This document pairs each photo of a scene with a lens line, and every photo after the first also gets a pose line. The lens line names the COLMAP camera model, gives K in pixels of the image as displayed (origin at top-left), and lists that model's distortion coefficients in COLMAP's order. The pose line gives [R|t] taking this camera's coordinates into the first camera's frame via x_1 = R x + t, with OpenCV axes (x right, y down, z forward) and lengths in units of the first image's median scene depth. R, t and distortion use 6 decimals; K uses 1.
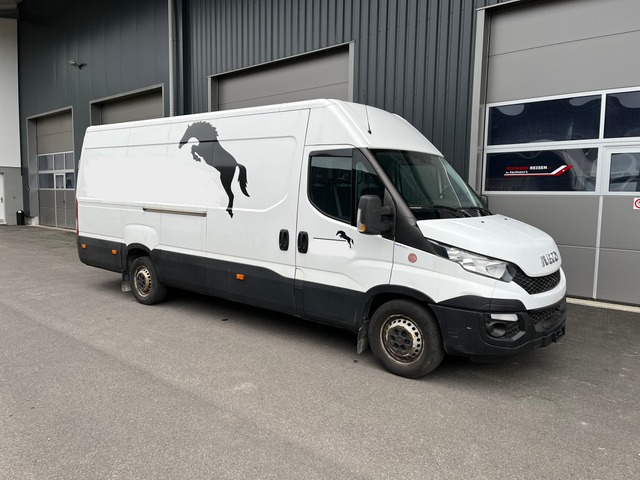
lens RADIAL K [[485.6, 0, 318.7], [0, 485.6, 240.6], [0, 0, 1]] dist [0.069825, -0.085368]
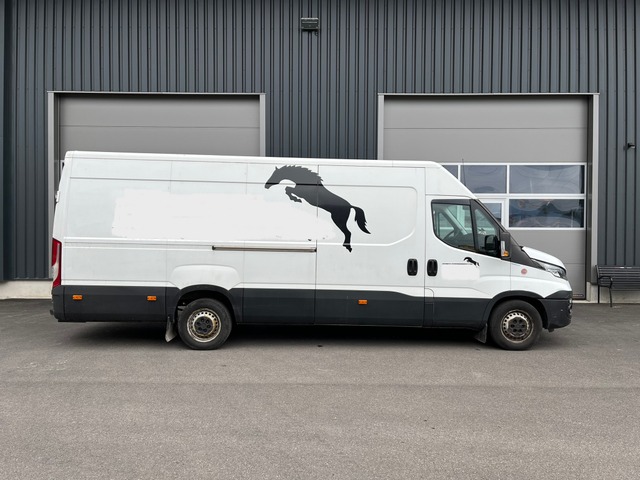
lens RADIAL K [[485.6, 0, 319.2], [0, 485.6, 236.7], [0, 0, 1]] dist [0.069825, -0.085368]
pose [[0.755909, -0.018905, 0.654404, -0.946814], [0.065829, 0.996712, -0.047247, -0.032238], [-0.651359, 0.078793, 0.754667, 0.164928]]
